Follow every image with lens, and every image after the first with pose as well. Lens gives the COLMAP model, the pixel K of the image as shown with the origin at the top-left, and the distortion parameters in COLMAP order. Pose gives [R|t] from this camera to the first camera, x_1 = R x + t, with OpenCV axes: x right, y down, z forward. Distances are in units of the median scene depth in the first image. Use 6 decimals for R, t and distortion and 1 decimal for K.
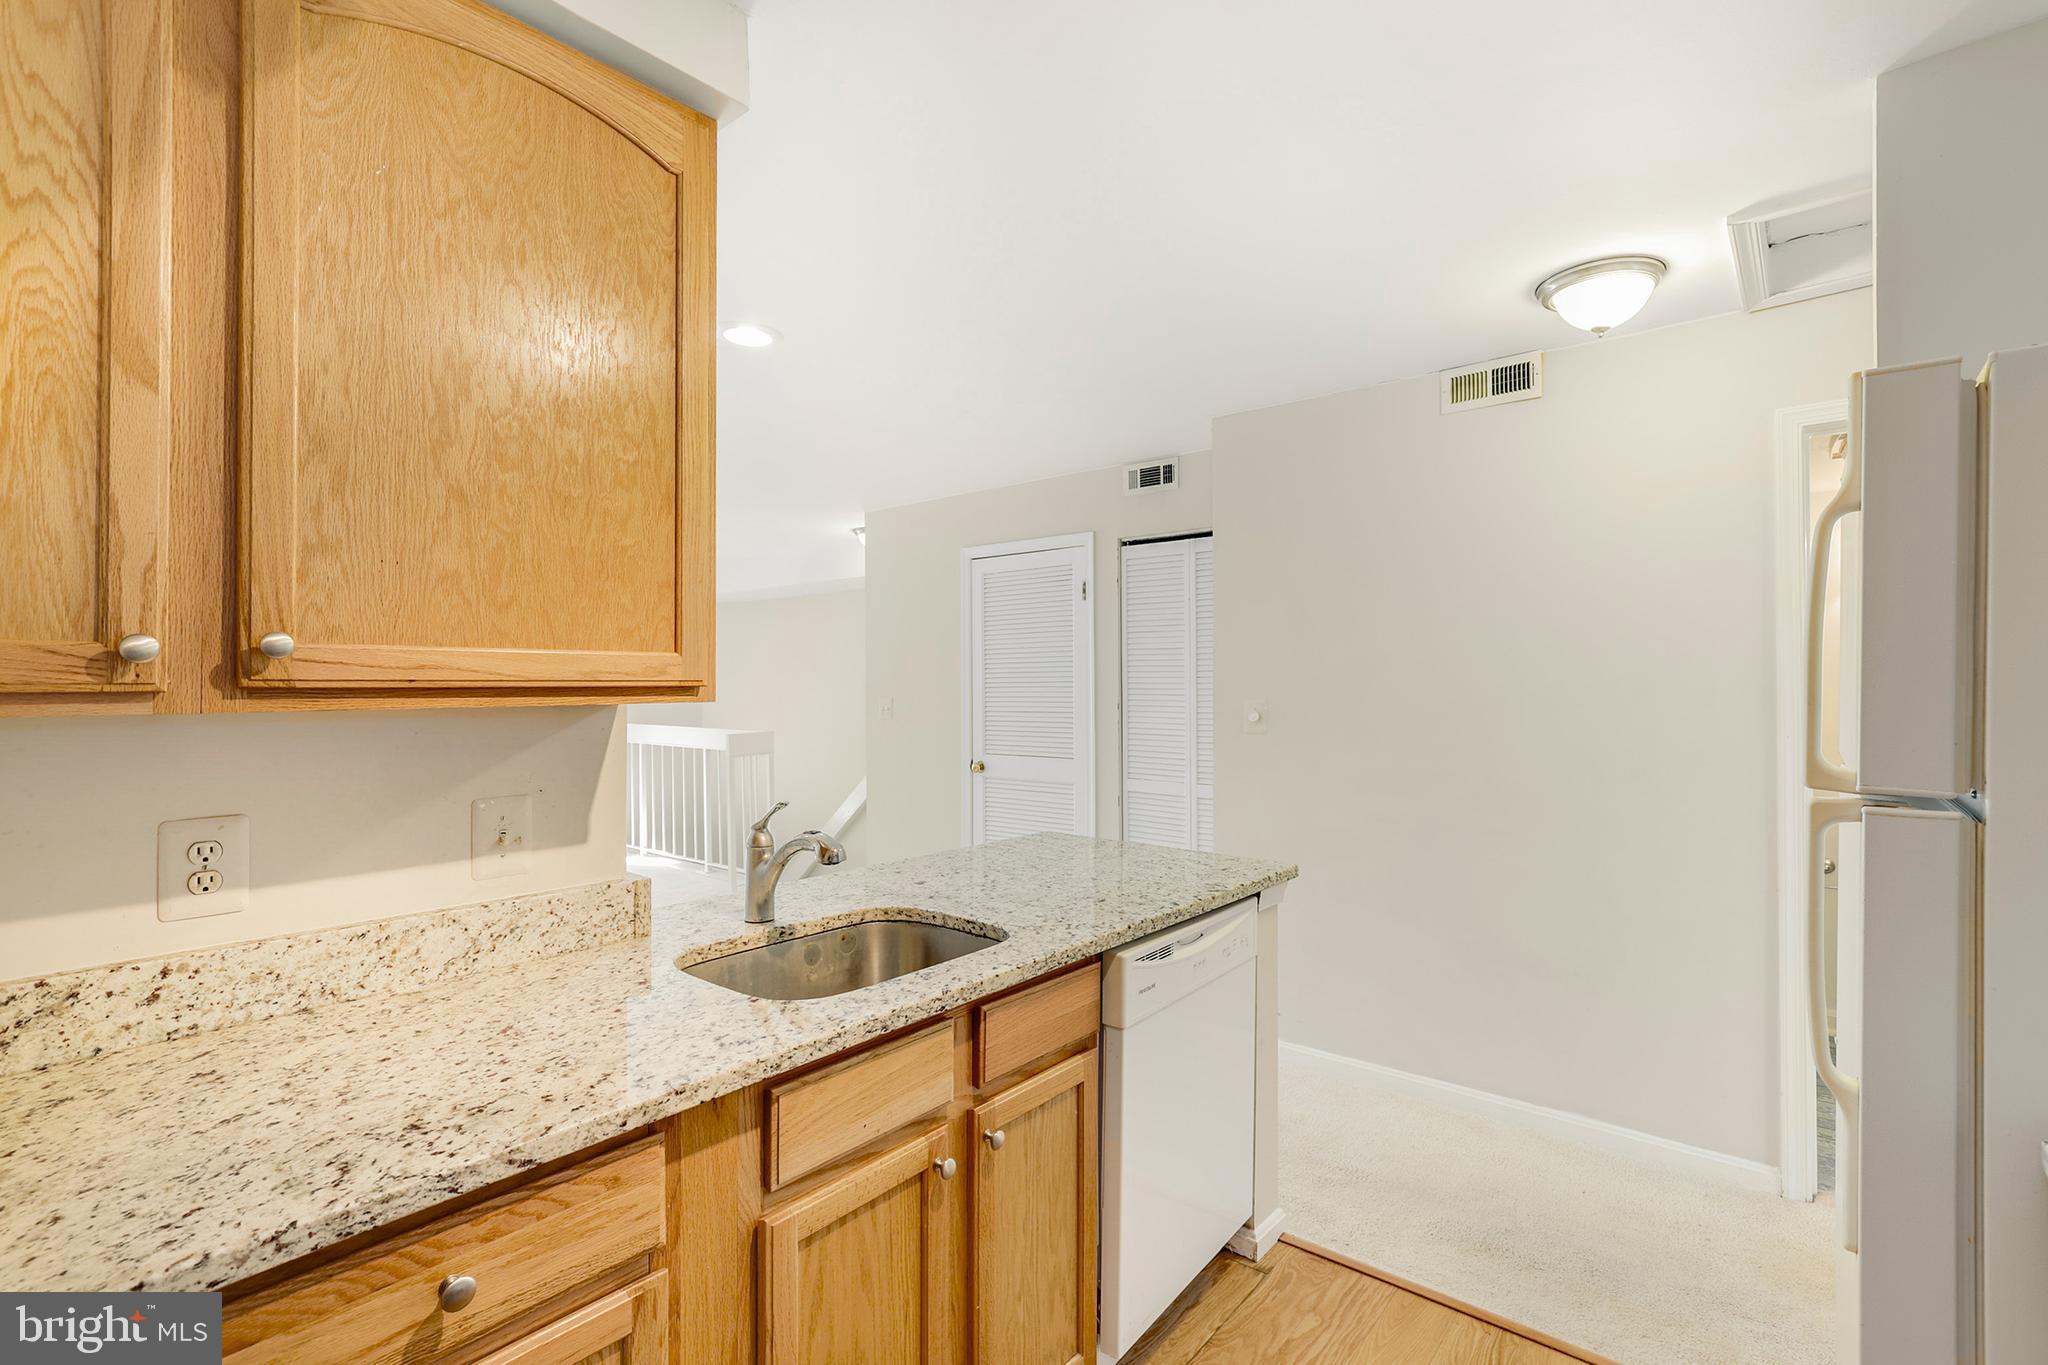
lens RADIAL K [[940.1, 0, 1024.0], [0, 940.1, 682.5], [0, 0, 1]] dist [-0.000649, 0.000025]
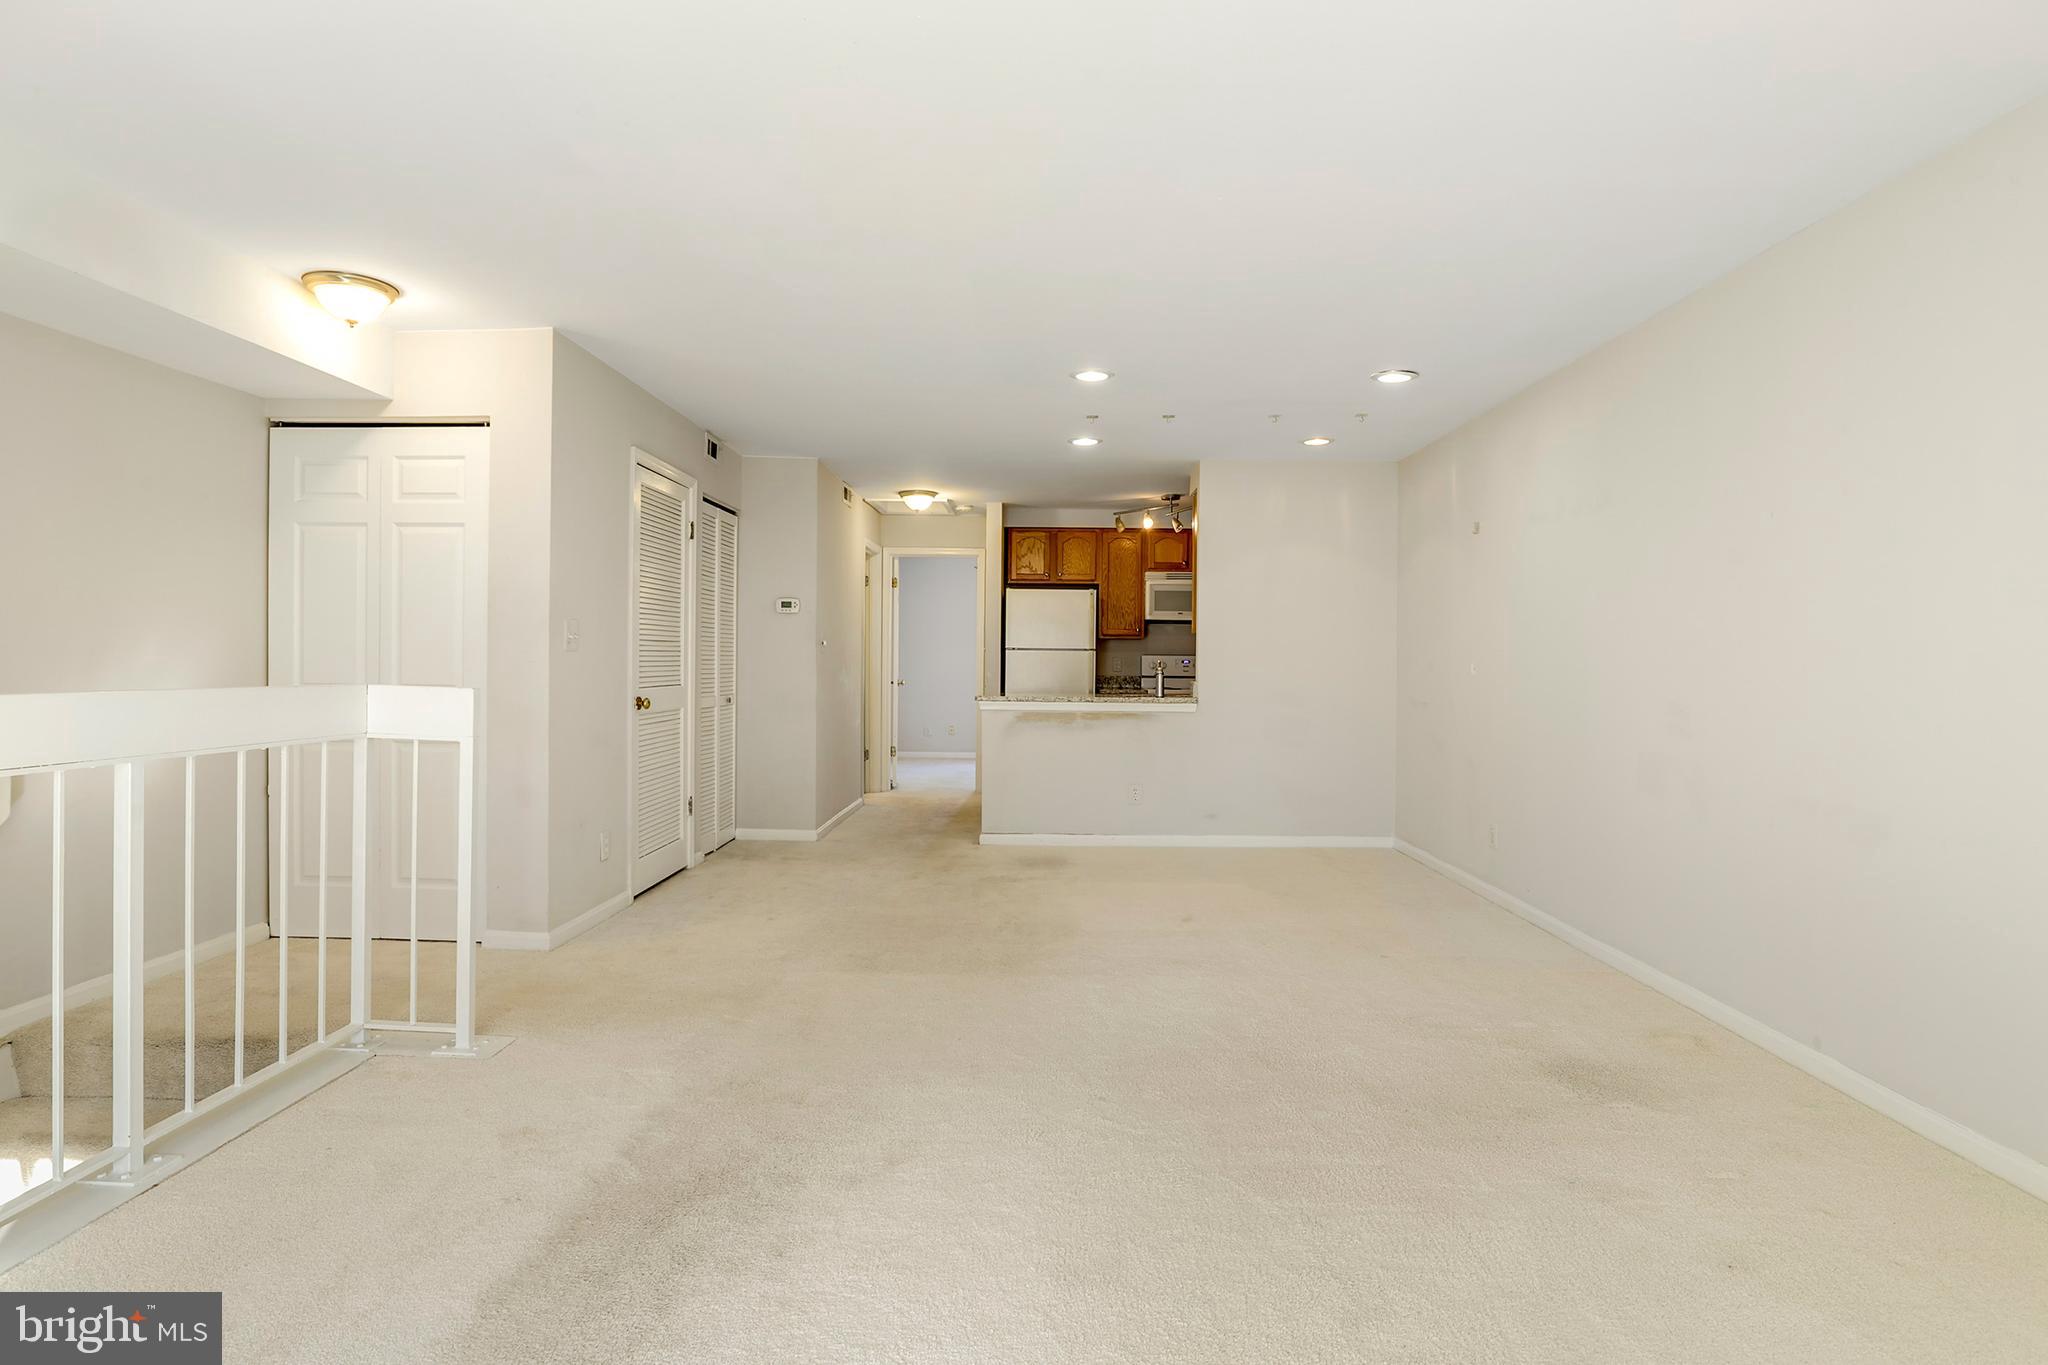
lens RADIAL K [[1069.3, 0, 1024.6], [0, 1069.3, 677.8], [0, 0, 1]] dist [-0.018860, 0.000959]
pose [[-0.621779, -0.017219, 0.783003, -4.565446], [-0.013746, 0.999844, 0.011072, 0.224704], [-0.783072, -0.003878, -0.621919, 5.754428]]
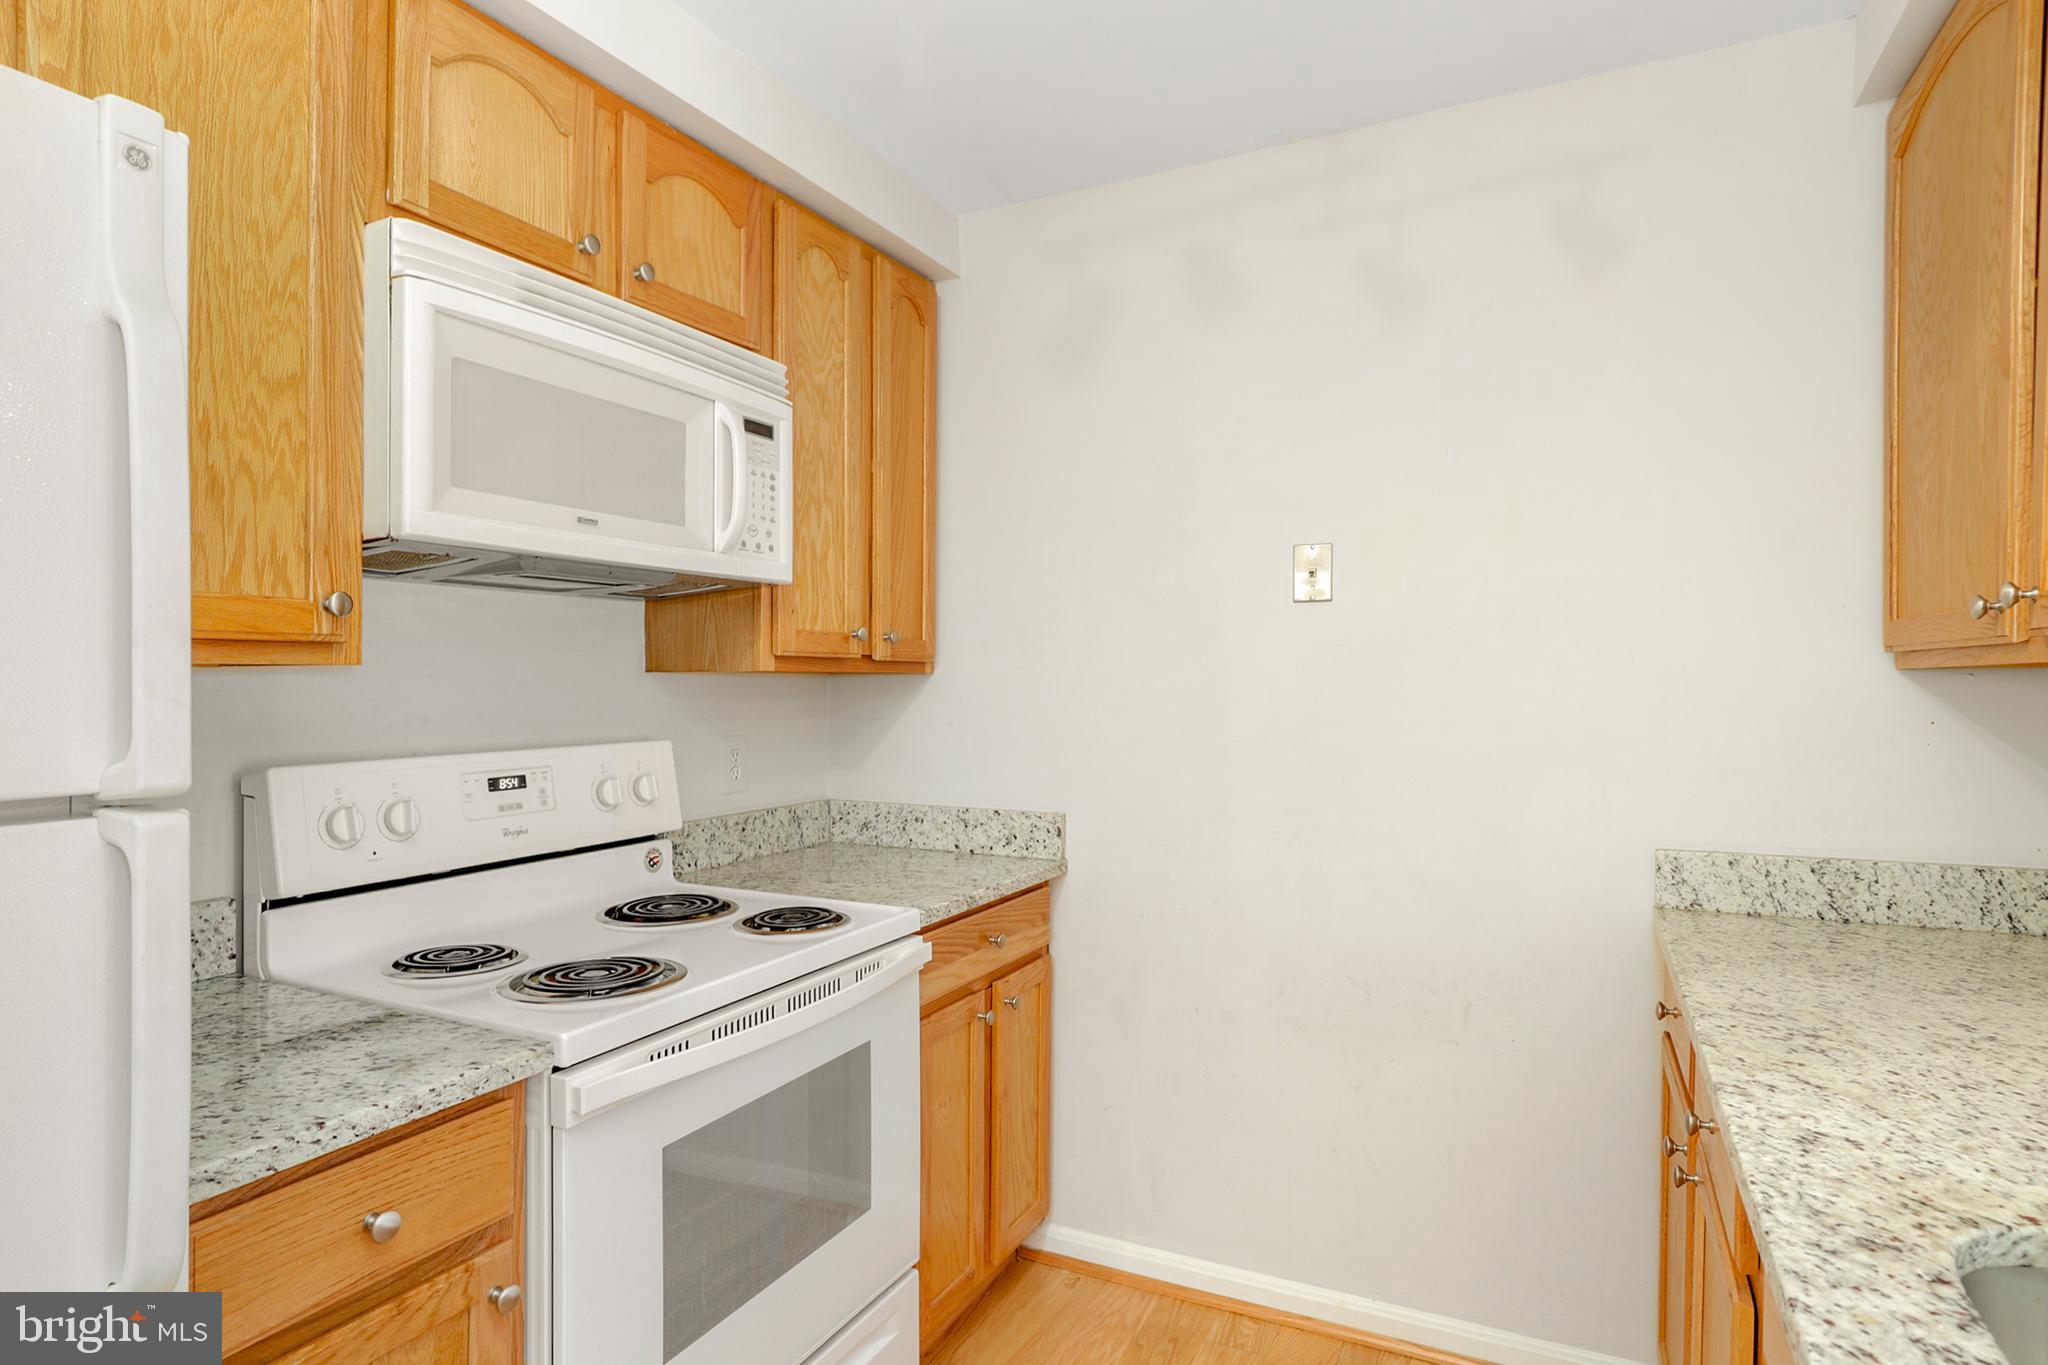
lens RADIAL K [[1104.2, 0, 1022.0], [0, 1104.2, 687.4], [0, 0, 1]] dist [-0.024597, 0.003453]
pose [[-0.974524, 0.003273, -0.224261, 0.446637], [0.002927, 0.999994, 0.001876, 0.044995], [0.224266, 0.001172, -0.974527, 1.655398]]
